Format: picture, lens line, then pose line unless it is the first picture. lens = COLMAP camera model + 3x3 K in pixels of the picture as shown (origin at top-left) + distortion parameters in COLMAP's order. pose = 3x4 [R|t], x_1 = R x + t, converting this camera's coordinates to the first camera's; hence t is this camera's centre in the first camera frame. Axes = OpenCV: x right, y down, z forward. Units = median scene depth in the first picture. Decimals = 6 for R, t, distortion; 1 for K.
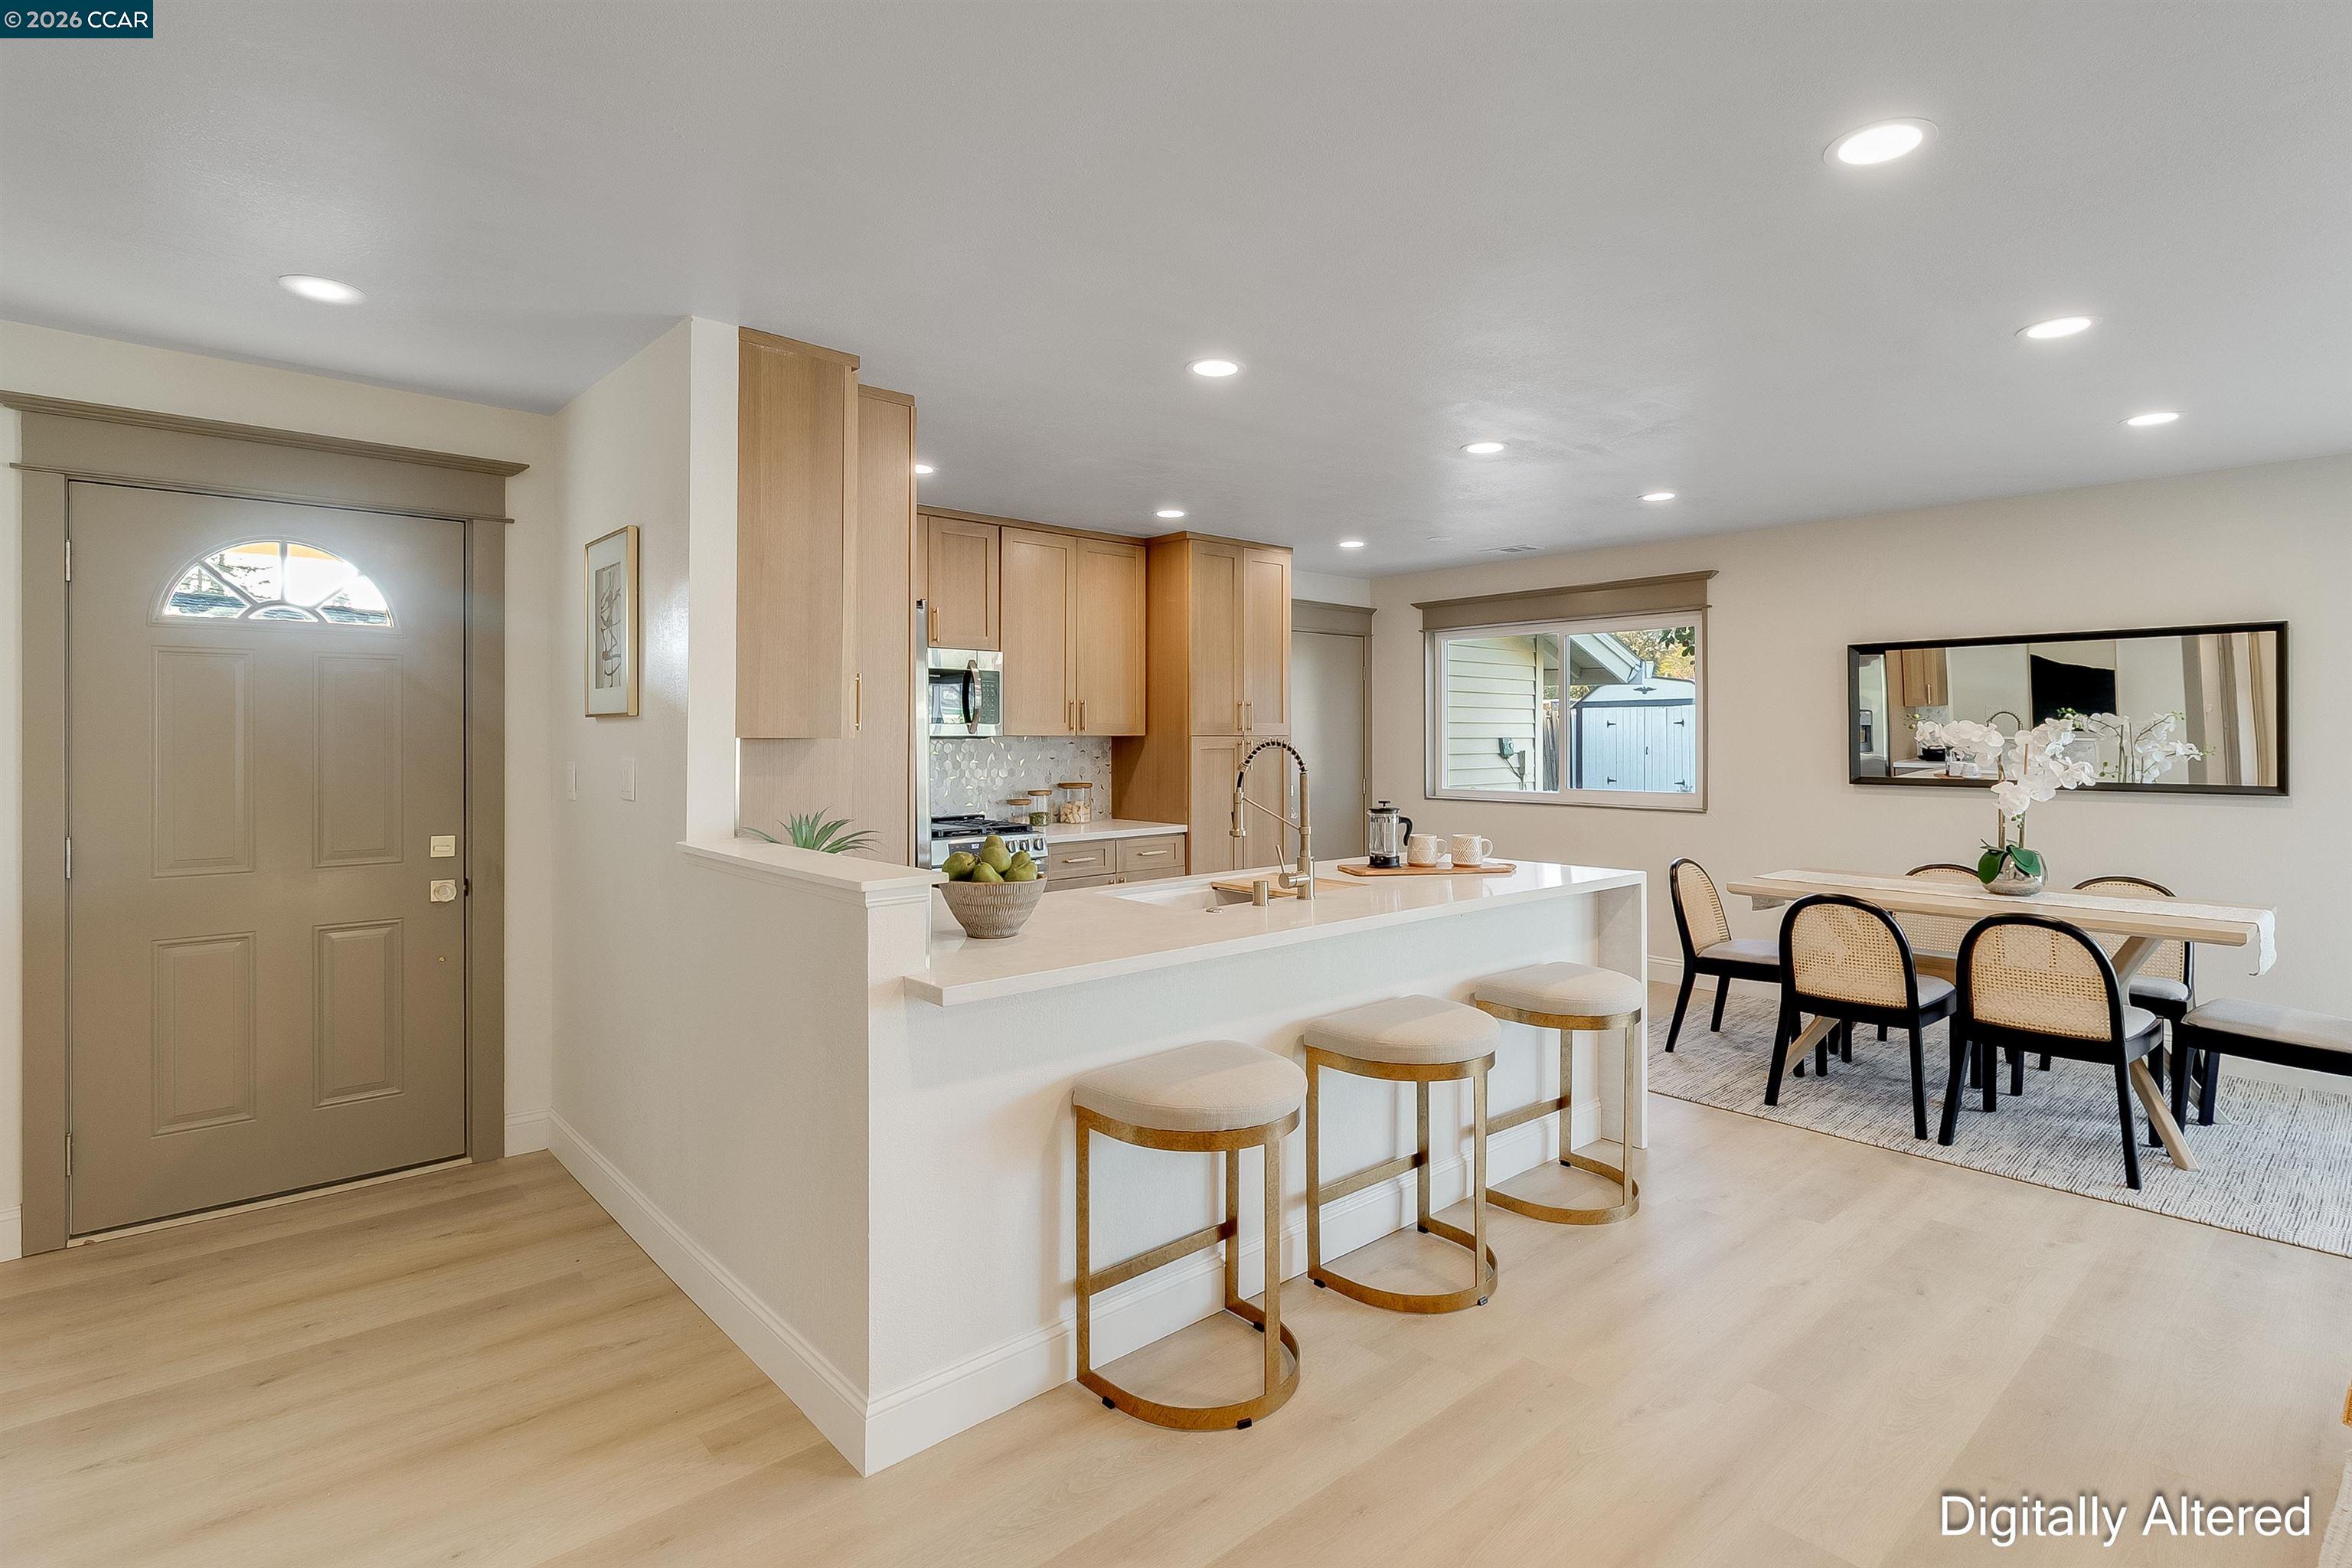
lens RADIAL K [[1141.9, 0, 1173.7], [0, 1141.9, 723.3], [0, 0, 1]] dist [-0.000562, -0.000362]
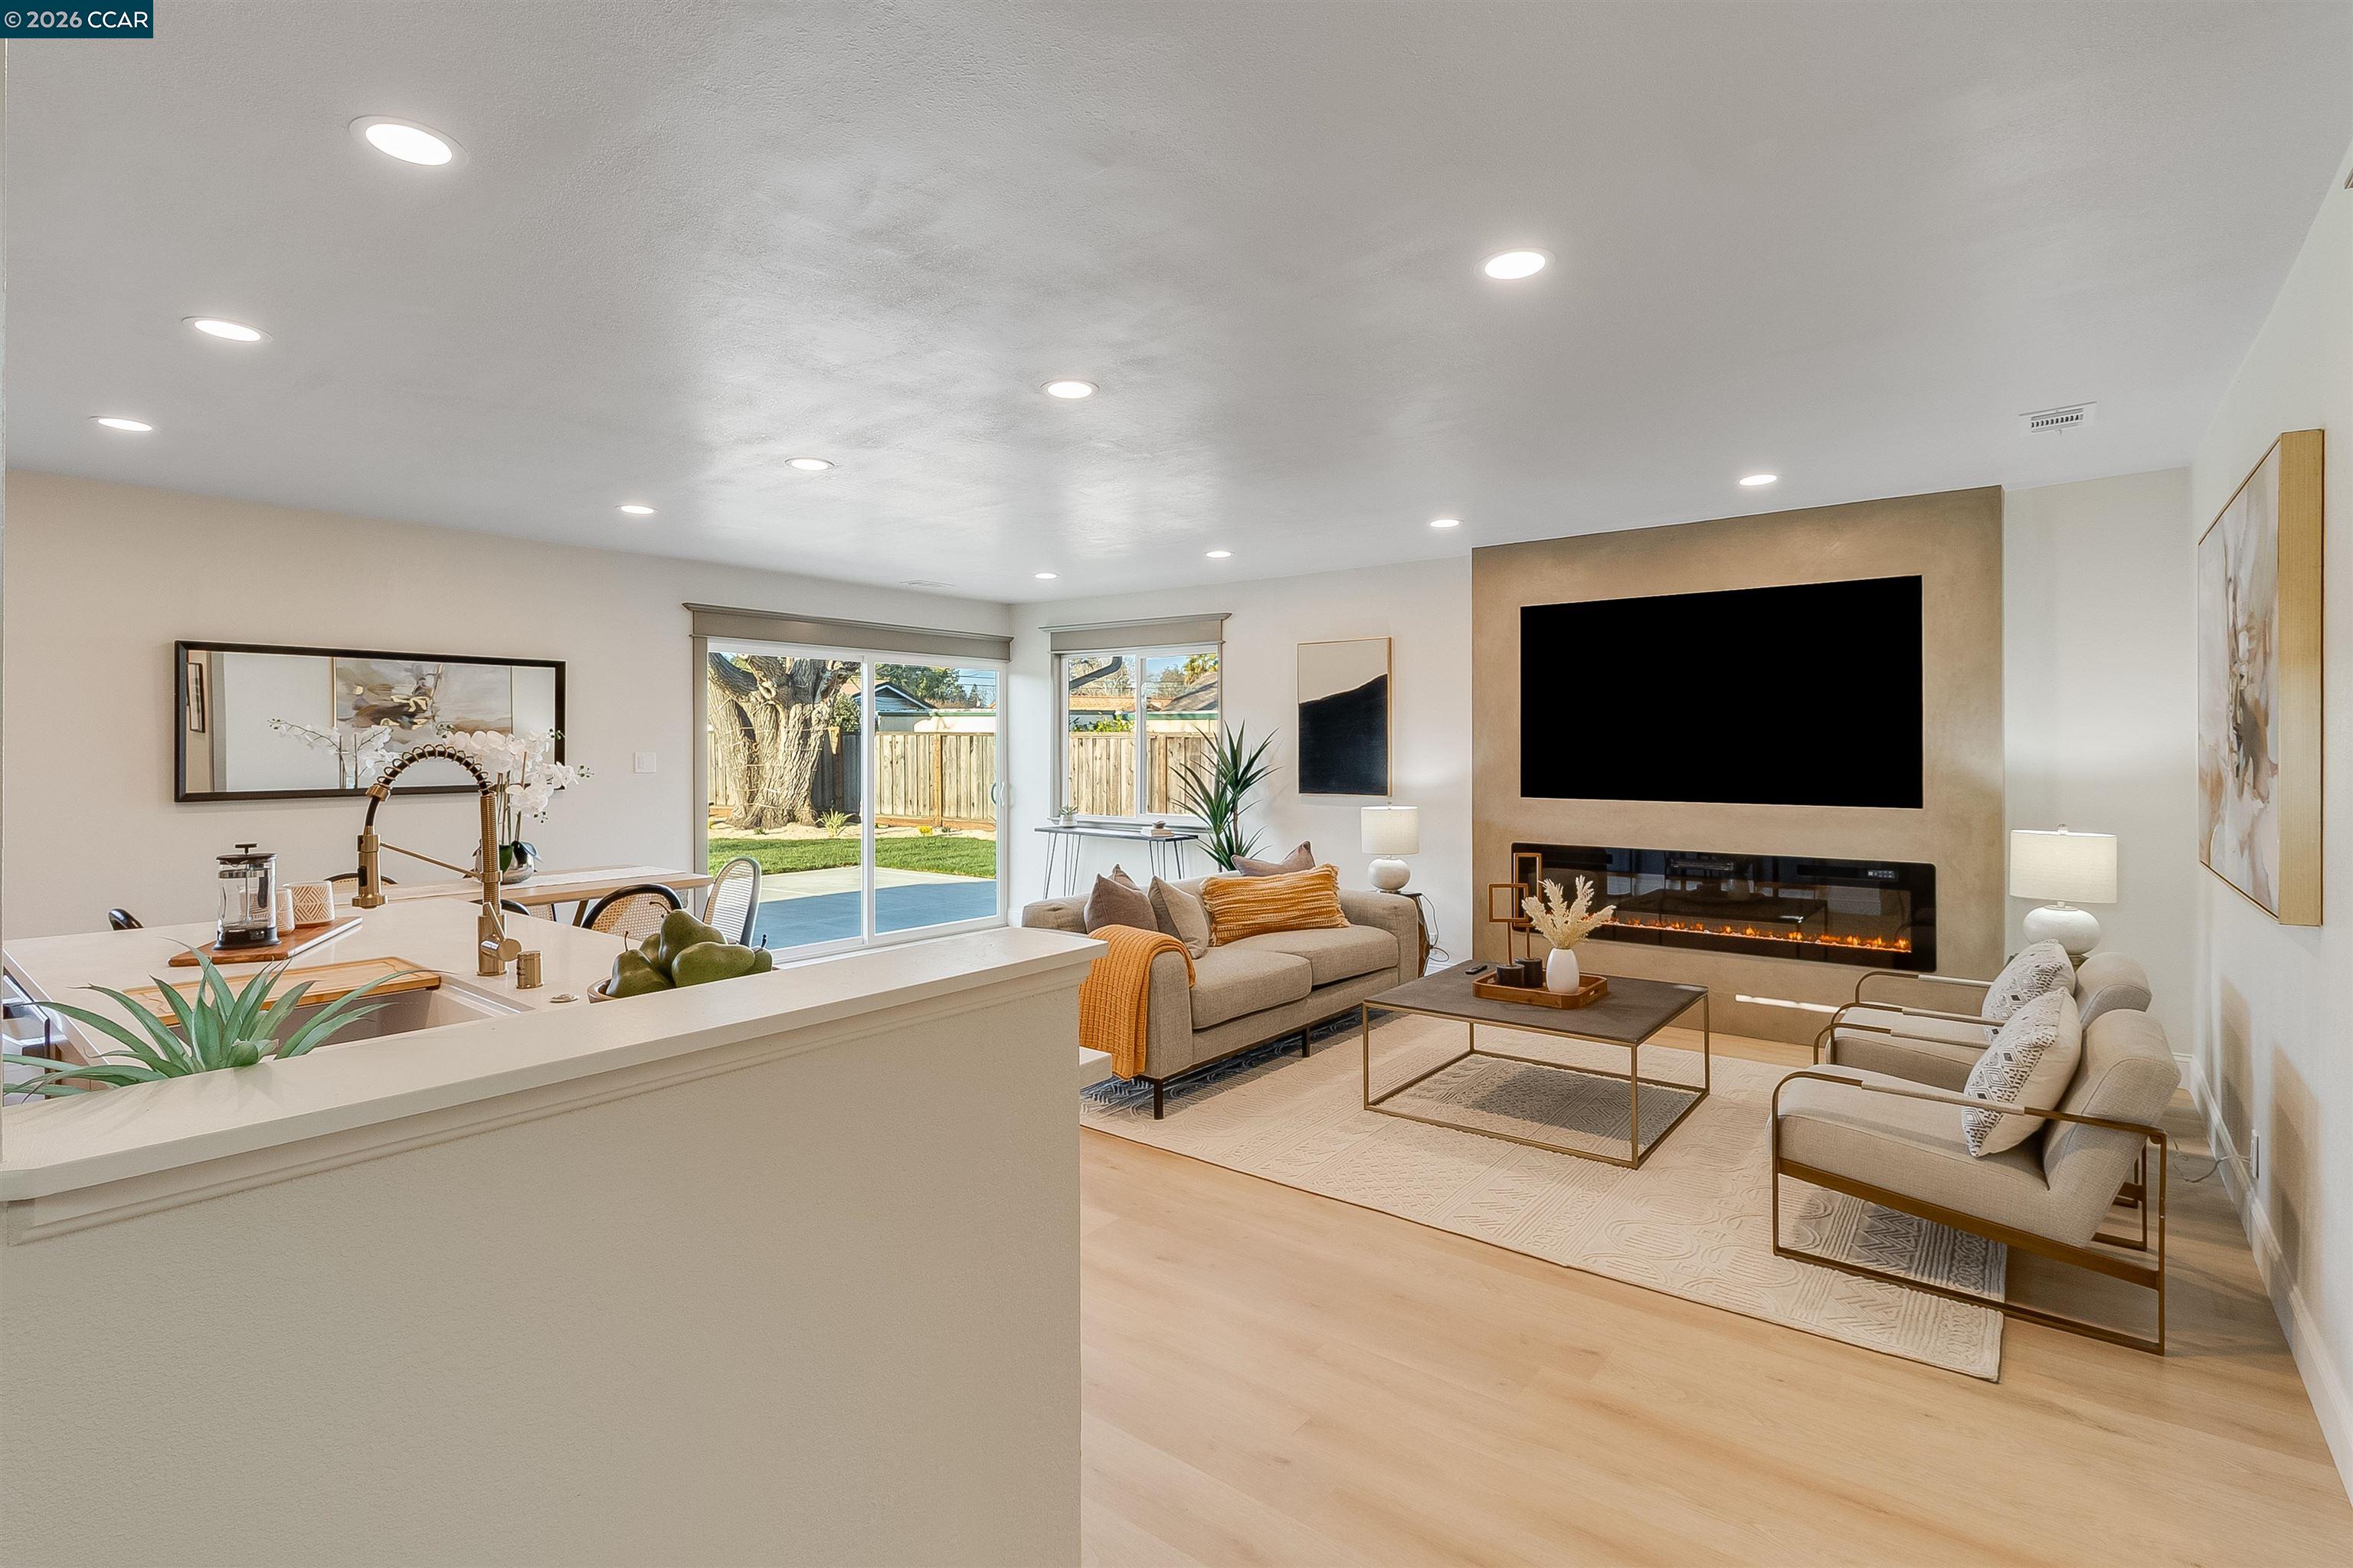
lens RADIAL K [[1099.5, 0, 1187.2], [0, 1099.5, 746.7], [0, 0, 1]] dist [-0.006046, -0.001696]
pose [[-0.184755, -0.001054, 0.982784, -0.361655], [-0.008190, 0.999966, -0.000467, 0.005865], [-0.982751, -0.008135, -0.184757, 0.408443]]
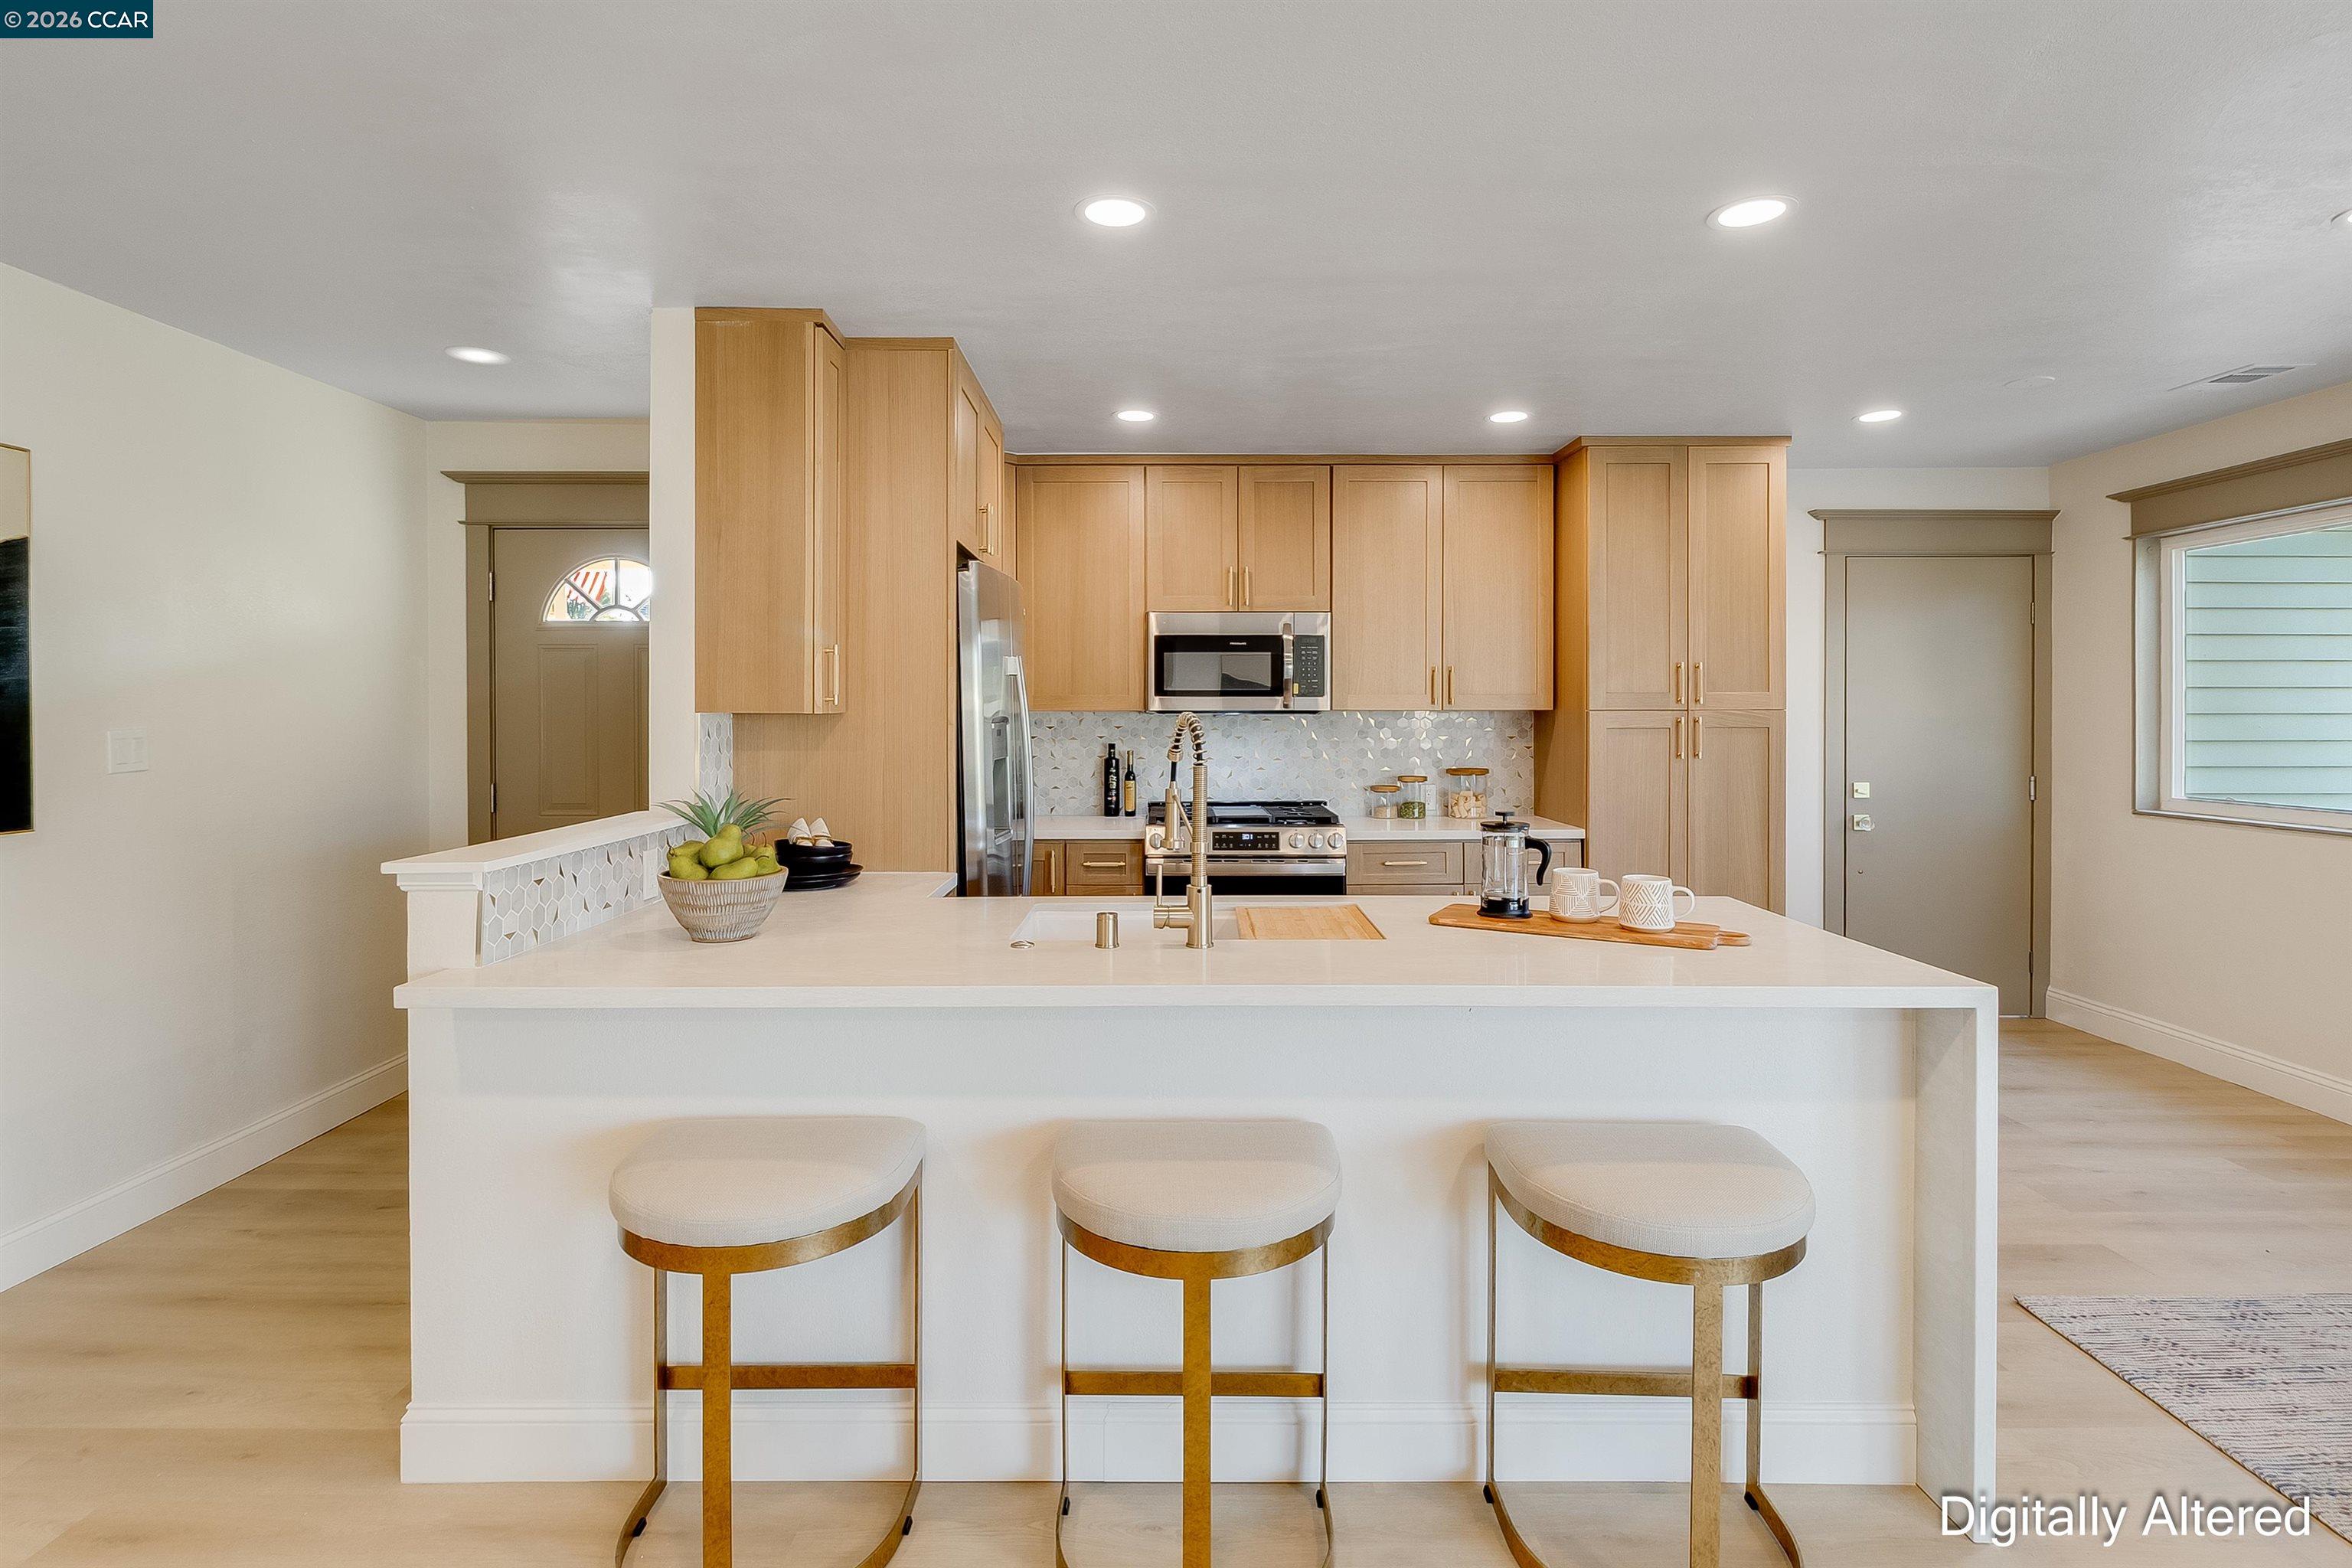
lens RADIAL K [[1141.9, 0, 1173.7], [0, 1141.9, 723.3], [0, 0, 1]] dist [-0.000562, -0.000362]
pose [[0.750605, 0.006565, -0.660719, 0.325774], [0.008649, 0.999767, 0.019760, 0.002492], [0.660695, -0.020546, 0.750373, 0.276098]]
